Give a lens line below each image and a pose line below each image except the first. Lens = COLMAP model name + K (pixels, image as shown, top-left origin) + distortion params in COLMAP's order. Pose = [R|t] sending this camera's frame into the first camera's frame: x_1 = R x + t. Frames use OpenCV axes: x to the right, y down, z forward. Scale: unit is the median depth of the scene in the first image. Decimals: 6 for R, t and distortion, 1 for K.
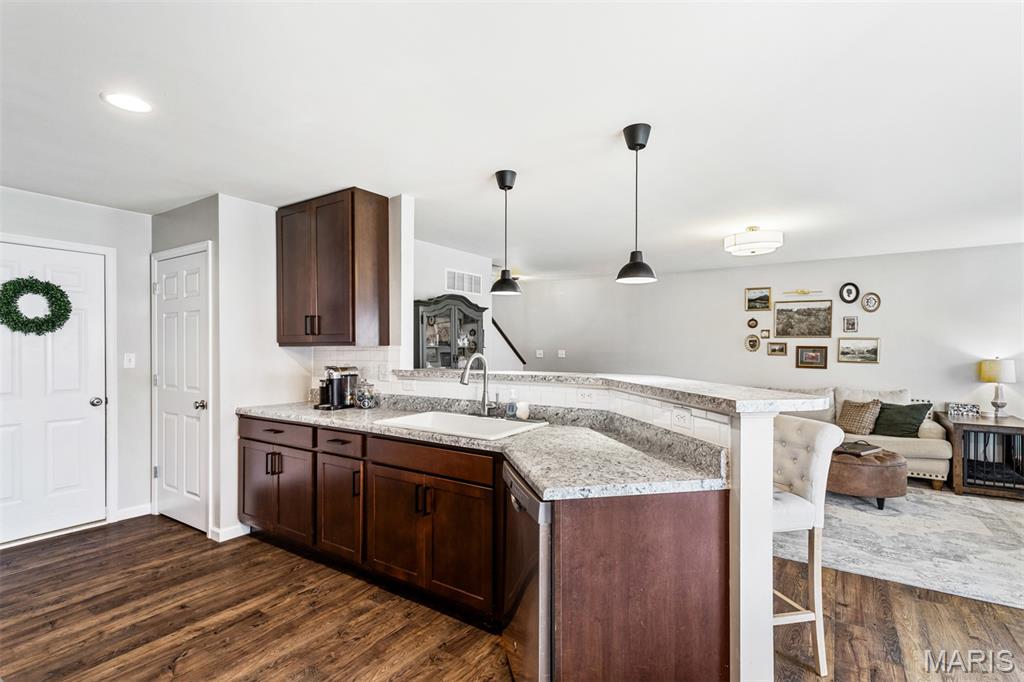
lens RADIAL K [[484.1, 0, 499.5], [0, 484.1, 348.1], [0, 0, 1]] dist [-0.002150, -0.000783]
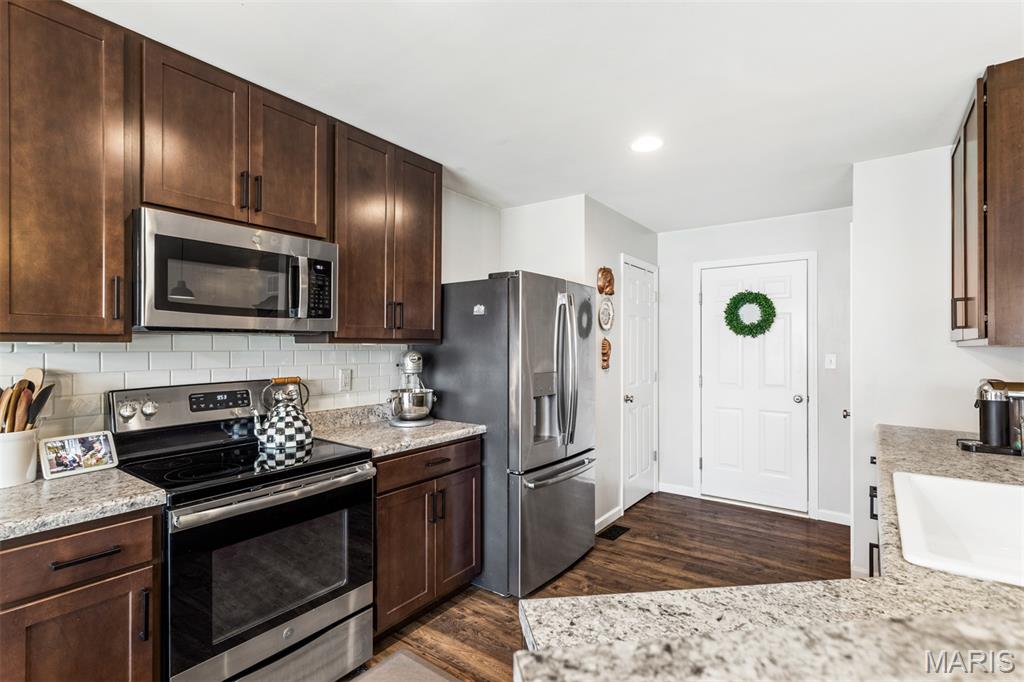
lens RADIAL K [[484.1, 0, 499.5], [0, 484.1, 348.1], [0, 0, 1]] dist [-0.002150, -0.000783]
pose [[-0.047525, 0.001236, -0.998869, 0.285639], [-0.001617, 0.999998, 0.001314, -0.001144], [0.998869, 0.001678, -0.047523, 0.433835]]
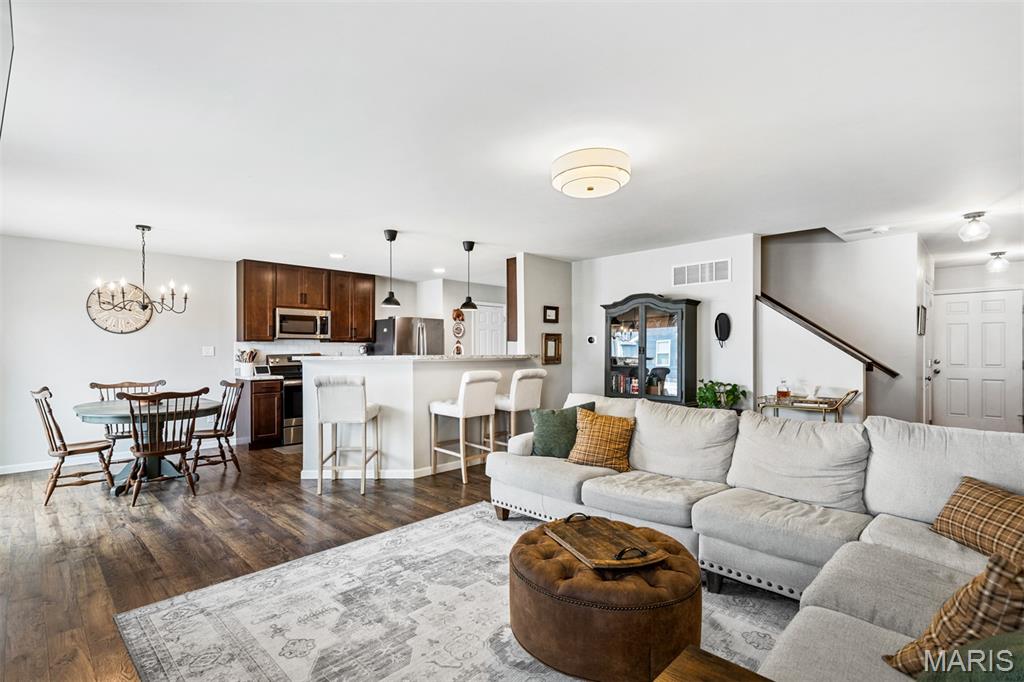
lens RADIAL K [[484.1, 0, 499.5], [0, 484.1, 348.1], [0, 0, 1]] dist [-0.002150, -0.000783]
pose [[-0.174823, -0.006968, -0.984575, 1.461096], [0.001192, 0.999973, -0.007288, 0.031801], [0.984599, -0.002448, -0.174810, 1.199109]]
